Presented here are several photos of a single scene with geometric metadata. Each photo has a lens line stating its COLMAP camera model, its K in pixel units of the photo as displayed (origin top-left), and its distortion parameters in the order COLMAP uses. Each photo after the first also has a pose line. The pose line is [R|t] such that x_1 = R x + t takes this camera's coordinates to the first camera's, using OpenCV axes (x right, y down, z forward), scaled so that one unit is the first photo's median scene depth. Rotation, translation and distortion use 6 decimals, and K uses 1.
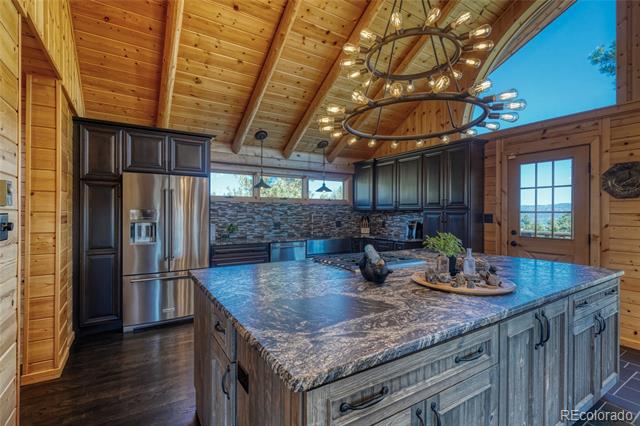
lens RADIAL K [[292.4, 0, 319.9], [0, 292.4, 212.0], [0, 0, 1]] dist [0.000960, 0.000072]
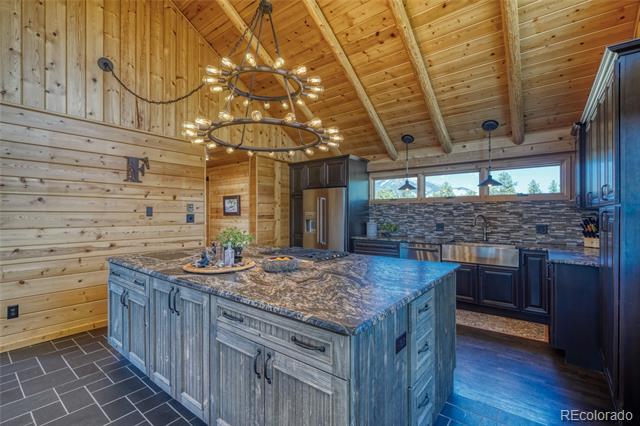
lens RADIAL K [[292.4, 0, 320.0], [0, 292.4, 212.9], [0, 0, 1]] dist [0.000960, 0.000072]
pose [[0.326187, -0.008779, -0.945265, 0.624946], [0.001580, 0.999961, -0.008742, 0.009314], [0.945304, 0.001358, 0.326188, 0.331288]]
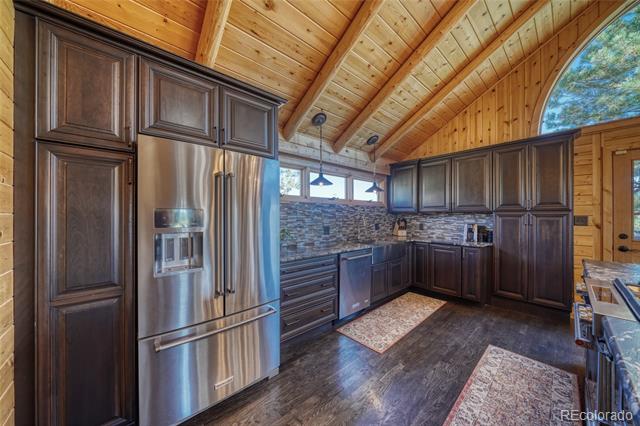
lens RADIAL K [[217.6, 0, 320.3], [0, 217.6, 215.4], [0, 0, 1]] dist [-0.008997, -0.000091]
pose [[0.989131, -0.002246, 0.147019, -0.262272], [0.001869, 0.999995, 0.002703, 0.001679], [-0.147024, -0.002399, 0.989130, 0.367310]]
